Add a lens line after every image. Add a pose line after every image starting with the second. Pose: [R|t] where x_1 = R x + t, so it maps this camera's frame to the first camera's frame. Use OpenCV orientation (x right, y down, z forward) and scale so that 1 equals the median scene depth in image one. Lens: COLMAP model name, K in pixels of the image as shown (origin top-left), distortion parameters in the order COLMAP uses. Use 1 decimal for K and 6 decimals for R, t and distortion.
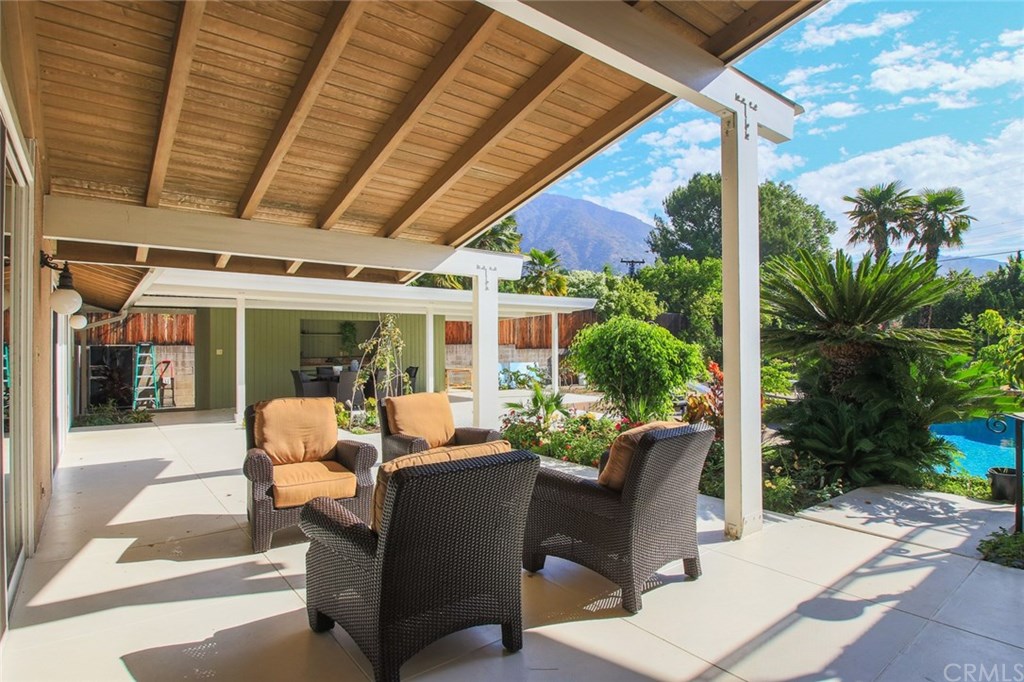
lens RADIAL K [[532.7, 0, 512.0], [0, 532.7, 341.0], [0, 0, 1]] dist [0.000855, 0.000228]
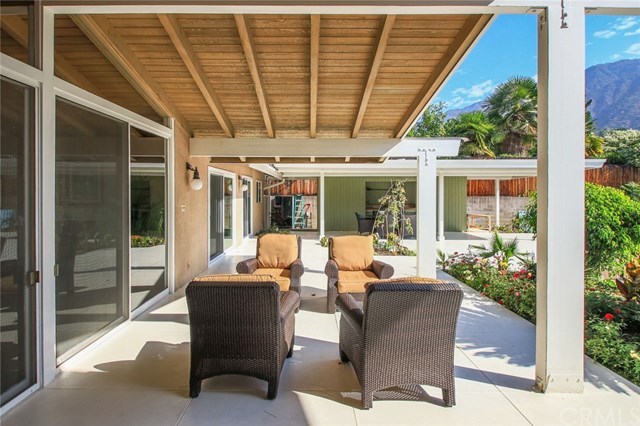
lens RADIAL K [[359.9, 0, 318.8], [0, 359.9, 186.2], [0, 0, 1]] dist [-0.003205, -0.001961]
pose [[0.788184, -0.003929, -0.615427, 0.225456], [-0.001018, 0.999970, -0.007687, -0.023510], [0.615439, 0.006685, 0.788156, 0.050449]]
